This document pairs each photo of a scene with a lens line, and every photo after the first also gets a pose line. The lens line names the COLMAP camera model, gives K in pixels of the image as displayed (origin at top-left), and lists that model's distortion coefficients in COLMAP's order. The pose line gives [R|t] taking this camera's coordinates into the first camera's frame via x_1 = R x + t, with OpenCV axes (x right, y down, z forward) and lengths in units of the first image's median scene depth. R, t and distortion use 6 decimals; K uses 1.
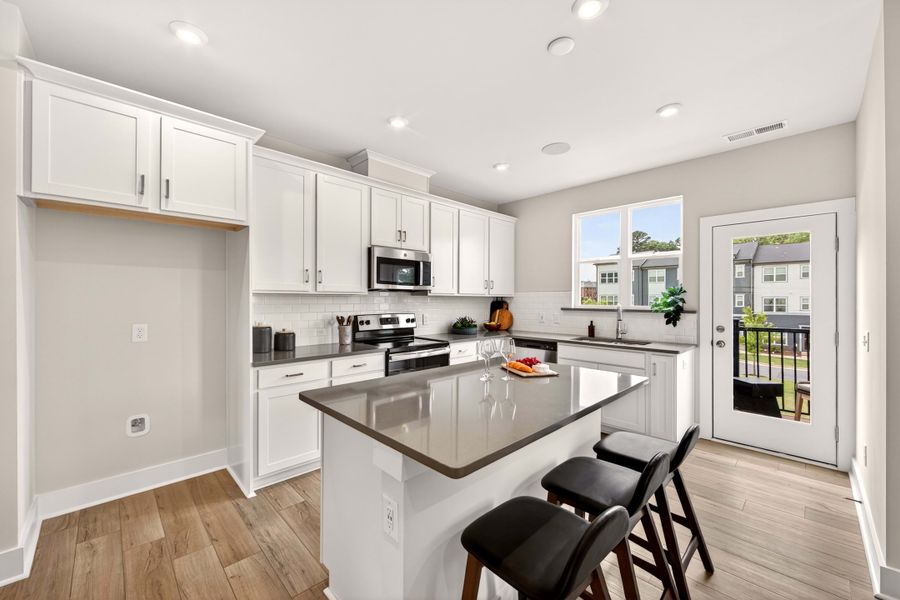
lens RADIAL K [[354.7, 0, 448.6], [0, 354.7, 300.1], [0, 0, 1]] dist [-0.000198, -0.000112]
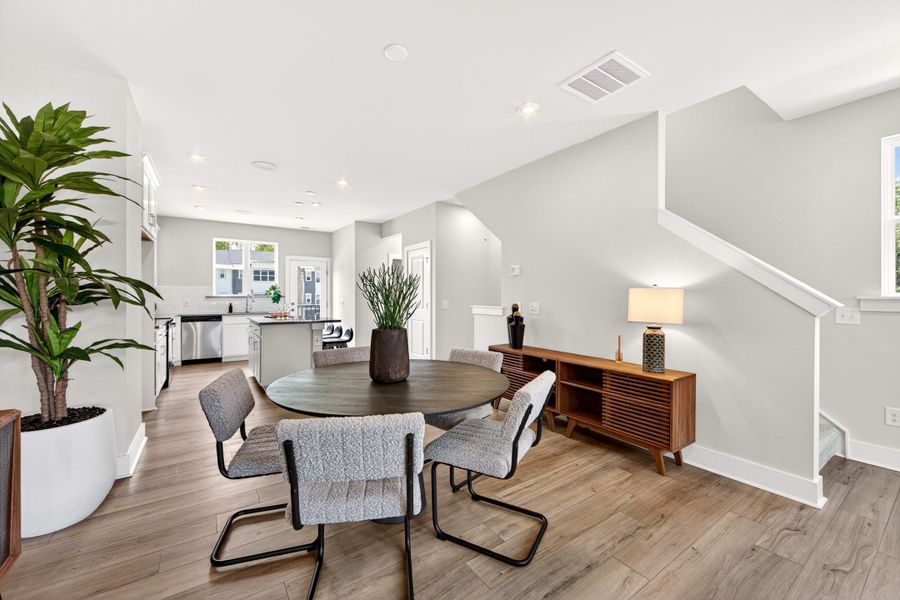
lens RADIAL K [[357.1, 0, 449.4], [0, 357.1, 297.1], [0, 0, 1]] dist [-0.000527, 0.000167]
pose [[0.171955, -0.003558, 0.985098, -1.239772], [-0.000199, 0.999993, 0.003646, 0.024777], [-0.985105, -0.000823, 0.171954, -0.380001]]
